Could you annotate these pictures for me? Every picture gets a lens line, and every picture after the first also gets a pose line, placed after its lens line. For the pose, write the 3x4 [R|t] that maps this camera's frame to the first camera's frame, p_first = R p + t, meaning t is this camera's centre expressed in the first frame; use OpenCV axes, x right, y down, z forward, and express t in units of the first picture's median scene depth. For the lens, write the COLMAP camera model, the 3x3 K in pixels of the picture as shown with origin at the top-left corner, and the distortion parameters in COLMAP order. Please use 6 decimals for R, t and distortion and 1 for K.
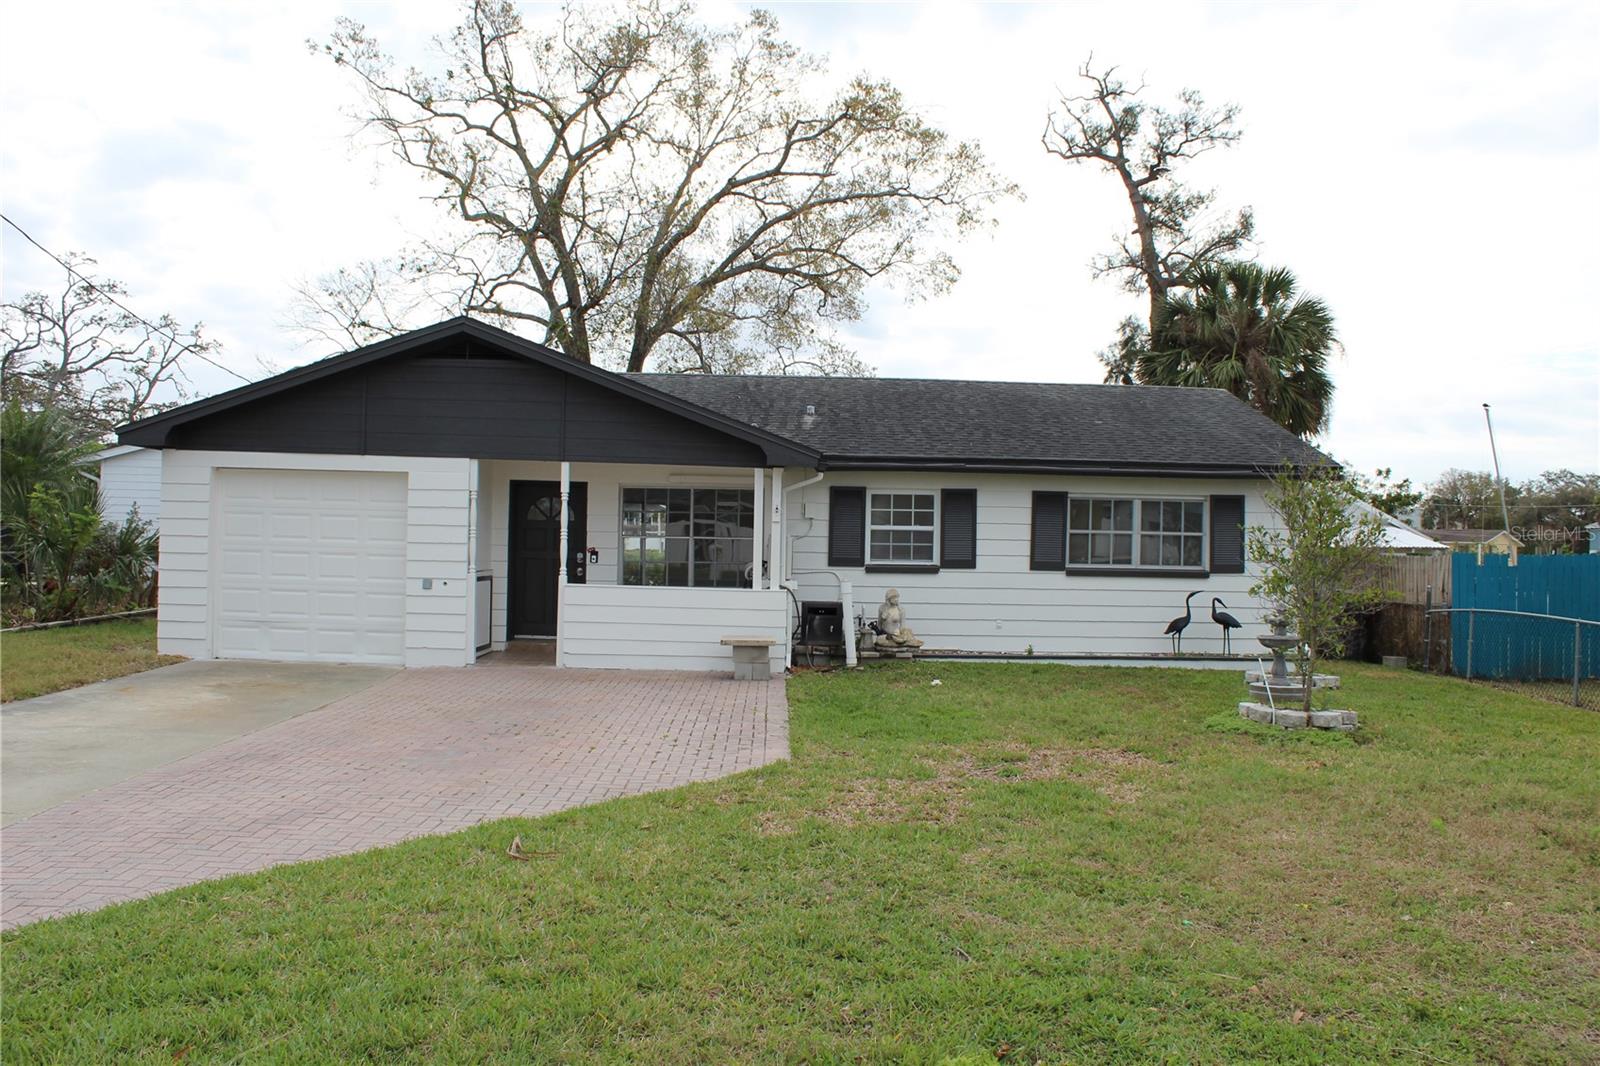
lens RADIAL K [[1344.7, 0, 798.9], [0, 1344.7, 538.1], [0, 0, 1]] dist [-0.163379, 0.151620]
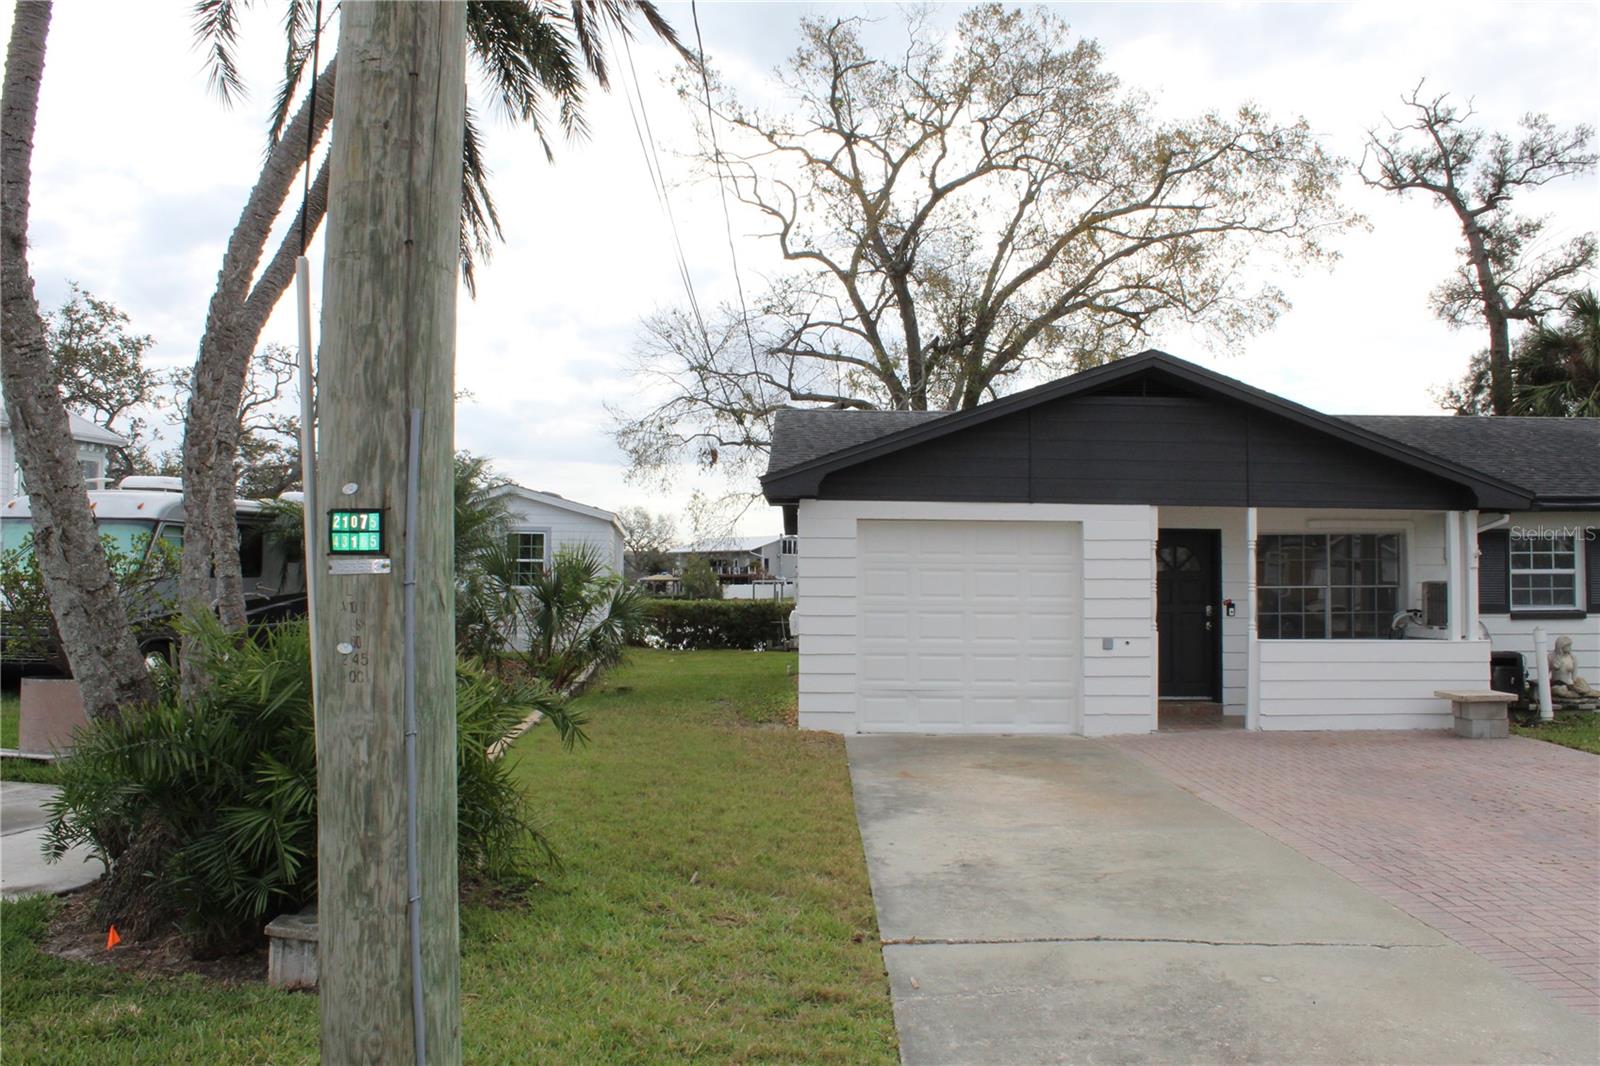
lens RADIAL K [[1344.7, 0, 798.9], [0, 1344.7, 538.1], [0, 0, 1]] dist [-0.163379, 0.151620]
pose [[0.999580, -0.019015, -0.021855, -0.253383], [0.018261, 0.999249, -0.034189, -0.005603], [0.022488, 0.033776, 0.999176, 0.044487]]
